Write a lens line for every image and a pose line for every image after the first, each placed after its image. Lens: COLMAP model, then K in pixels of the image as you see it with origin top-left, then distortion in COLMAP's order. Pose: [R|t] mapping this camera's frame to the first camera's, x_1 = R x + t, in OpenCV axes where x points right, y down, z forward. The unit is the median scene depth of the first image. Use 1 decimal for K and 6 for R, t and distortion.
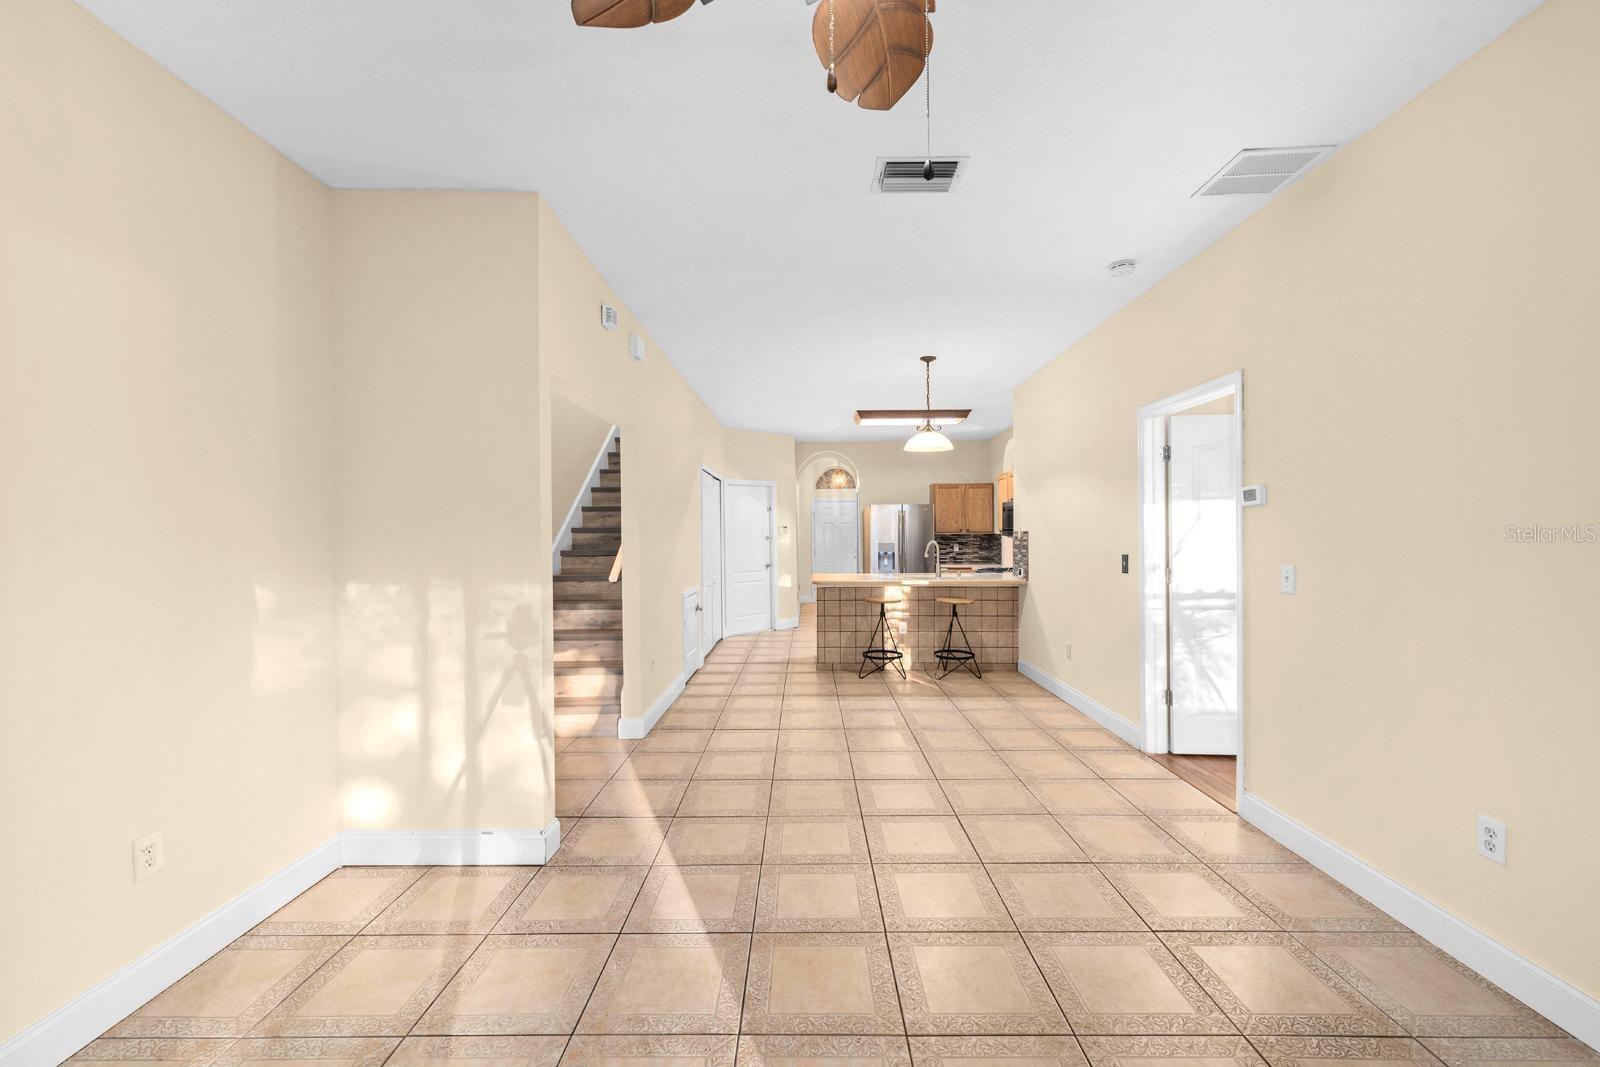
lens RADIAL K [[652.5, 0, 803.3], [0, 652.5, 534.4], [0, 0, 1]] dist [-0.000252, -0.000246]
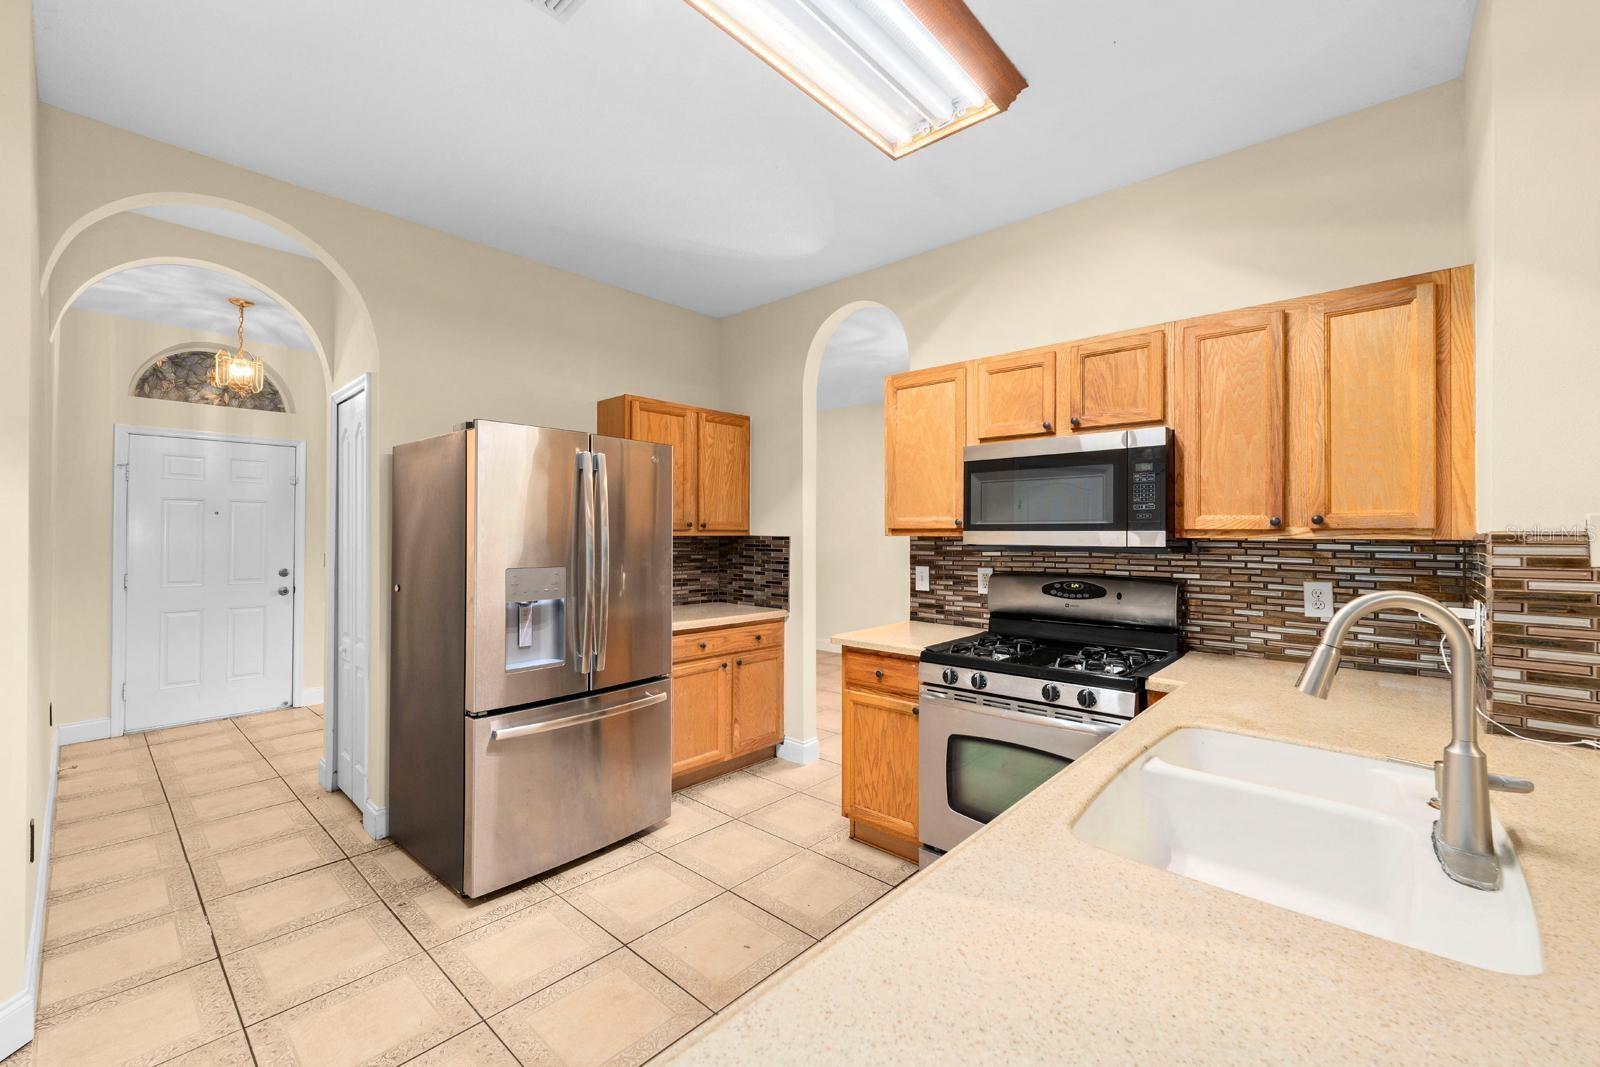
lens RADIAL K [[652.5, 0, 803.3], [0, 652.5, 534.4], [0, 0, 1]] dist [-0.000252, -0.000246]
pose [[0.665166, 0.008695, 0.746645, -0.001929], [-0.007184, 0.999960, -0.005244, 0.000315], [-0.746661, -0.001876, 0.665202, 0.573050]]
